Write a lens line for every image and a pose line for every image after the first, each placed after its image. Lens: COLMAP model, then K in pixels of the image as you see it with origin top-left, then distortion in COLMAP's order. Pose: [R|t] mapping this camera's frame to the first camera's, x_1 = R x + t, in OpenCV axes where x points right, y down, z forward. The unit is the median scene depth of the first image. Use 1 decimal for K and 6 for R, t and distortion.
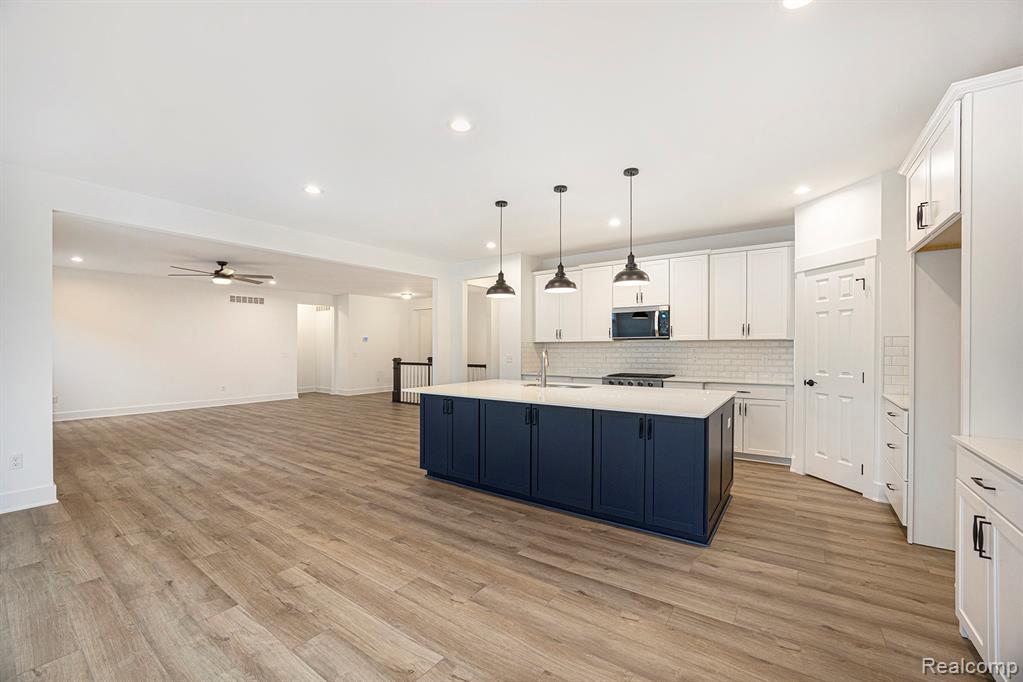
lens RADIAL K [[411.9, 0, 510.4], [0, 411.9, 348.0], [0, 0, 1]] dist [-0.066693, 0.015277]
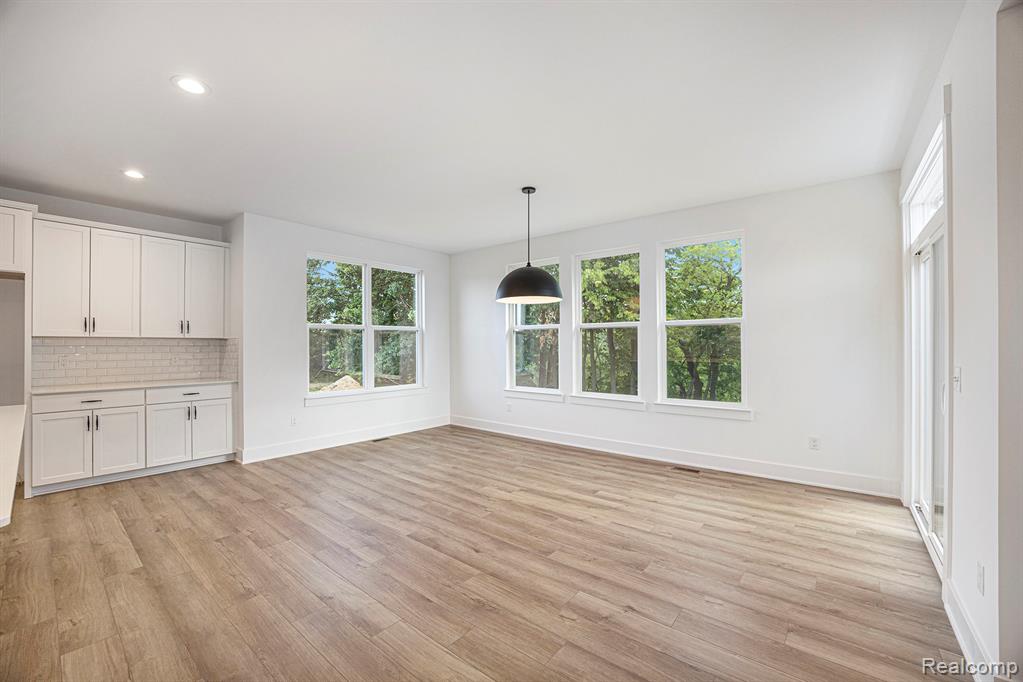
lens RADIAL K [[411.9, 0, 510.4], [0, 411.9, 348.0], [0, 0, 1]] dist [-0.066693, 0.015277]
pose [[-0.998271, 0.001178, 0.058763, -0.885004], [0.001376, 0.999994, 0.003327, 0.002932], [-0.058759, 0.003402, -0.998266, 1.846131]]
